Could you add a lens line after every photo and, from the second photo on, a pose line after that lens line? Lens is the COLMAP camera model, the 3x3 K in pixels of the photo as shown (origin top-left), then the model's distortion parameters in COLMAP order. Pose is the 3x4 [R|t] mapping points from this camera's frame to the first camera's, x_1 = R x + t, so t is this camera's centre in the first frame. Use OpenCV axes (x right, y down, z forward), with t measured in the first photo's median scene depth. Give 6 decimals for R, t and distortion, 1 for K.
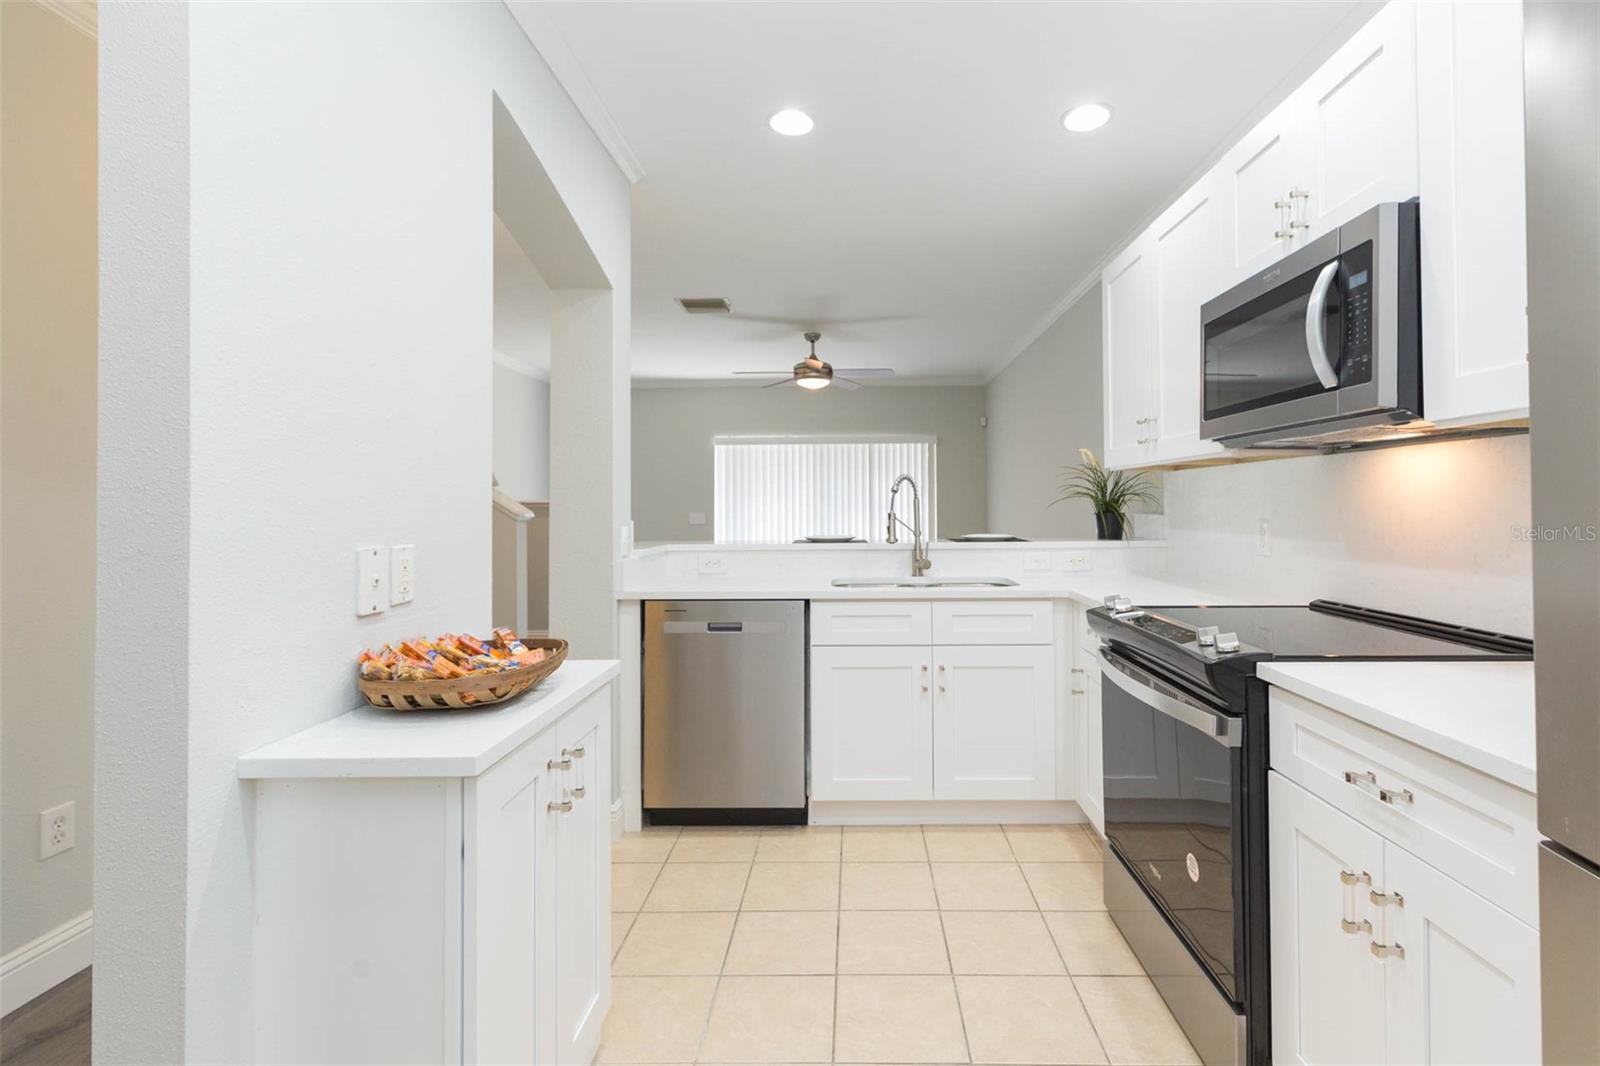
lens RADIAL K [[724.0, 0, 836.8], [0, 724.0, 497.6], [0, 0, 1]] dist [0.002309, -0.000019]
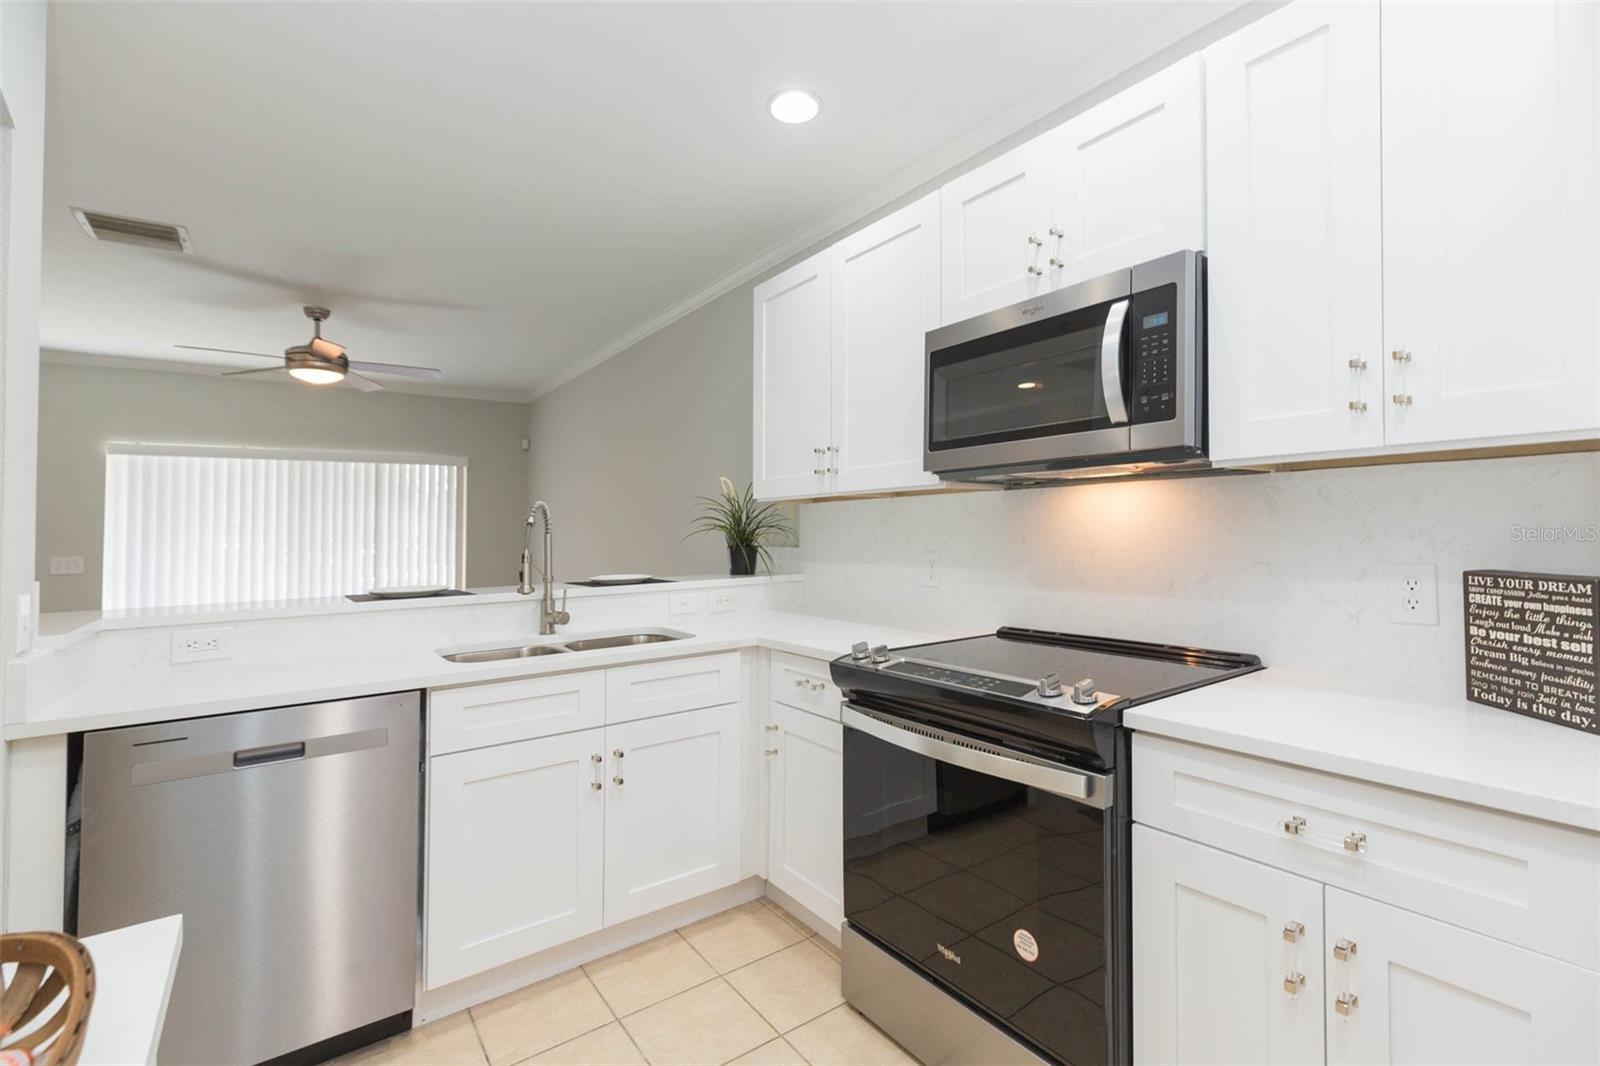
lens RADIAL K [[724.0, 0, 801.5], [0, 724.0, 512.4], [0, 0, 1]] dist [0.002309, -0.000019]
pose [[0.802687, 0.006758, 0.596362, -0.158418], [0.006287, 0.999784, -0.019791, -0.005491], [-0.596367, 0.019635, 0.802472, 0.254561]]
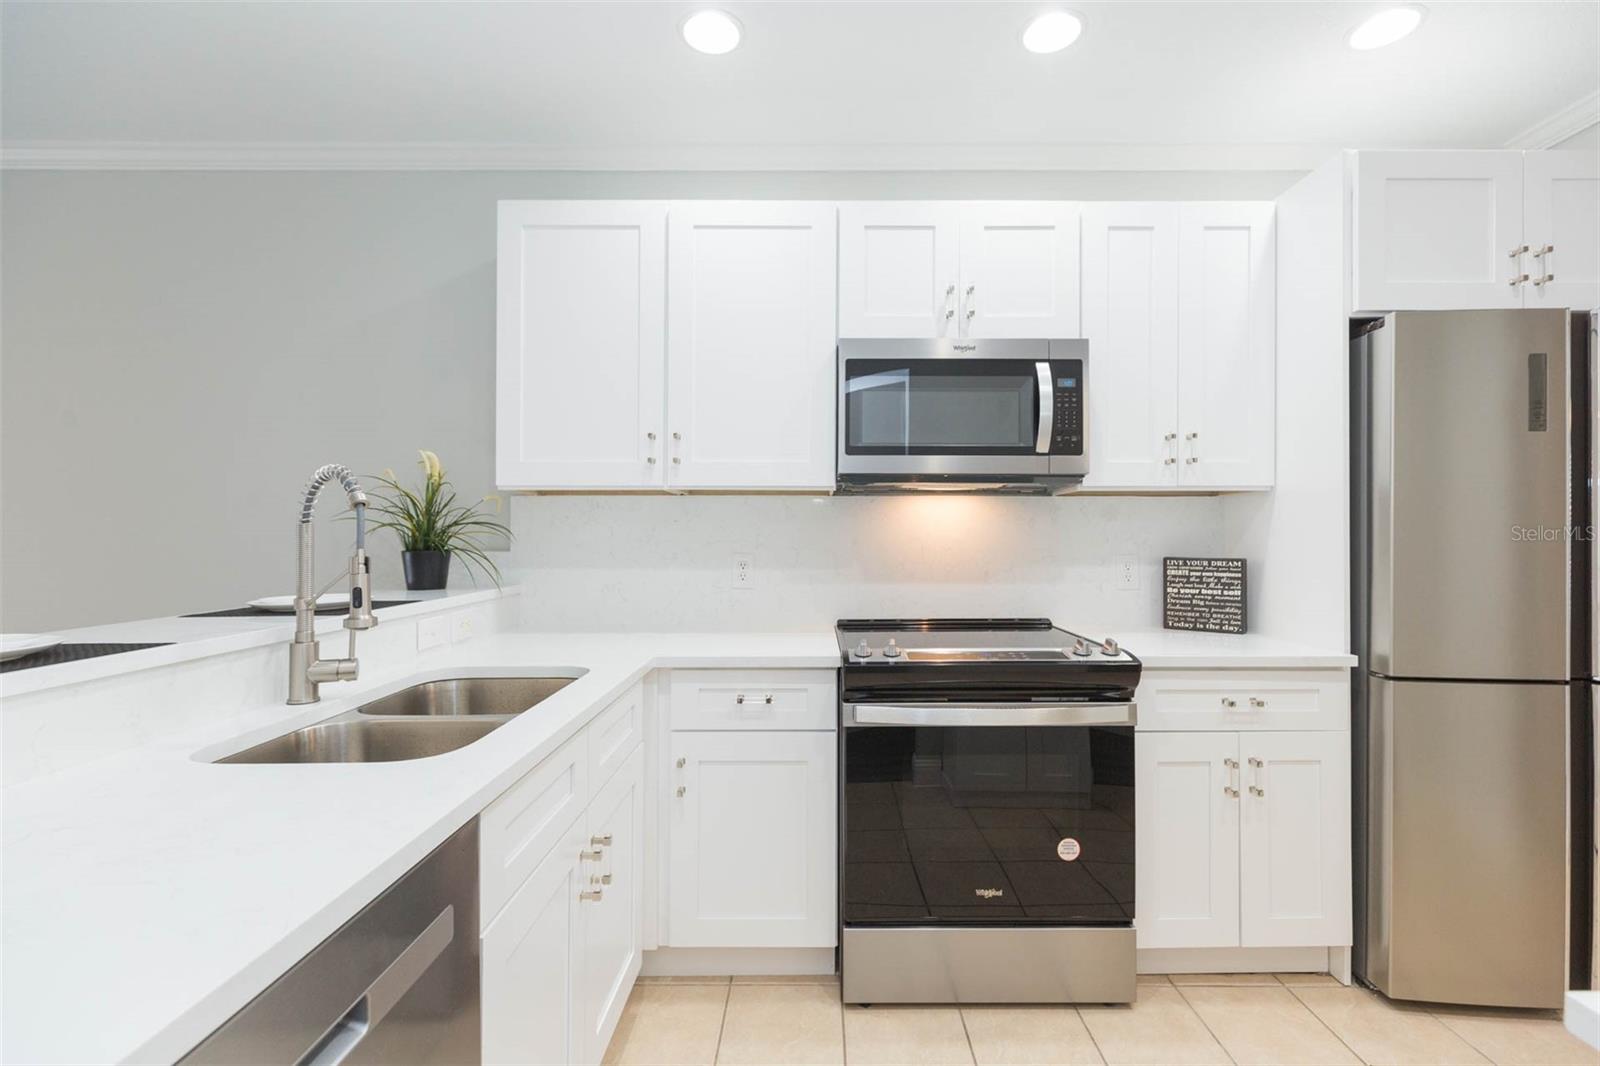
lens RADIAL K [[724.0, 0, 796.3], [0, 724.0, 538.3], [0, 0, 1]] dist [0.002309, -0.000019]
pose [[-0.016404, 0.001521, 0.999864, -0.387004], [-0.009862, 0.999950, -0.001683, 0.009480], [-0.999817, -0.009888, -0.016389, 0.847541]]
